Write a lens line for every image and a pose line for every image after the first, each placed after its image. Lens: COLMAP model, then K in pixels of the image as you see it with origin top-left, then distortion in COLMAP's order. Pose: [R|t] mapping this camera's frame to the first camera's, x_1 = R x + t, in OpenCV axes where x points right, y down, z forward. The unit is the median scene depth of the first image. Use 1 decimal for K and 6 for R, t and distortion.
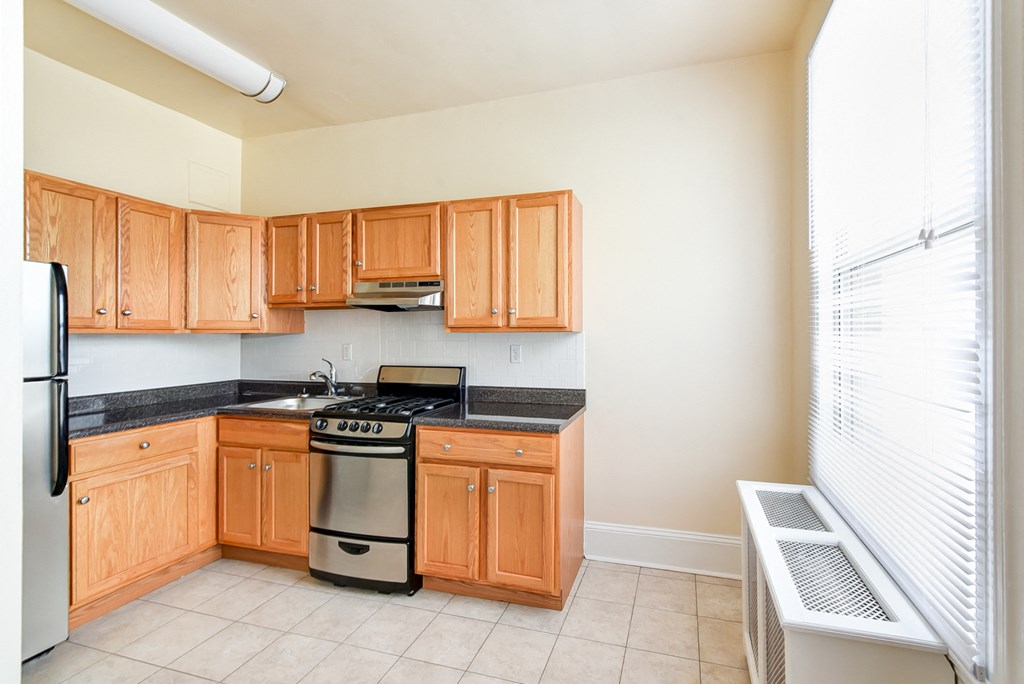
lens RADIAL K [[523.1, 0, 512.0], [0, 523.1, 342.0], [0, 0, 1]] dist [0.002949, -0.000314]
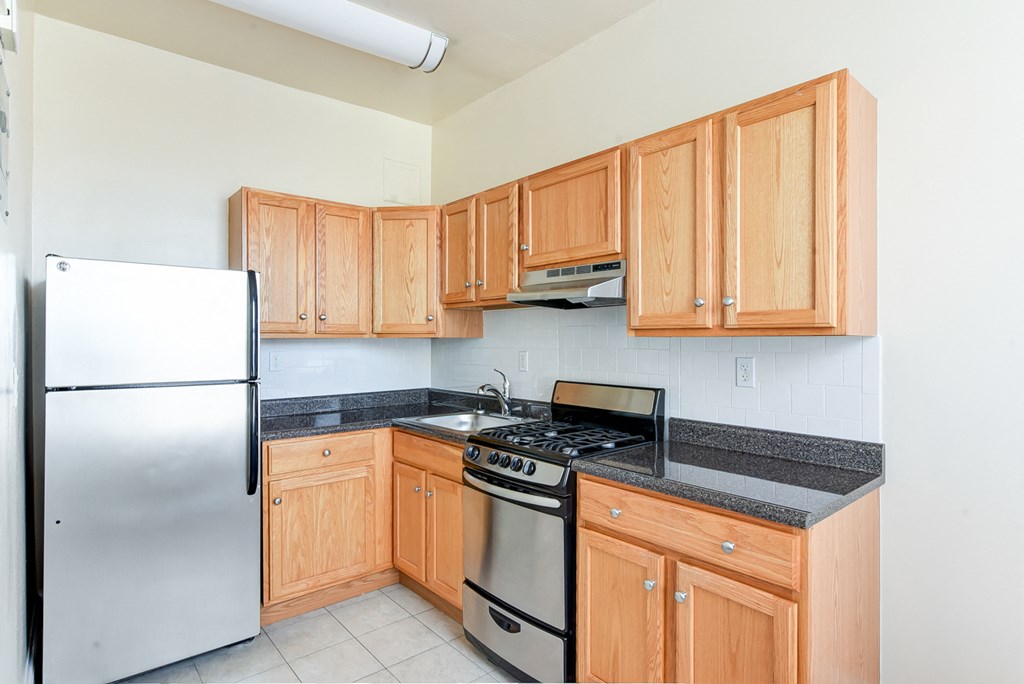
lens RADIAL K [[523.1, 0, 512.0], [0, 523.1, 342.0], [0, 0, 1]] dist [0.002949, -0.000314]
pose [[0.842689, 0.004718, -0.538380, 0.110334], [-0.007575, 0.999967, -0.003093, -0.008651], [0.538347, 0.006684, 0.842697, 0.352878]]
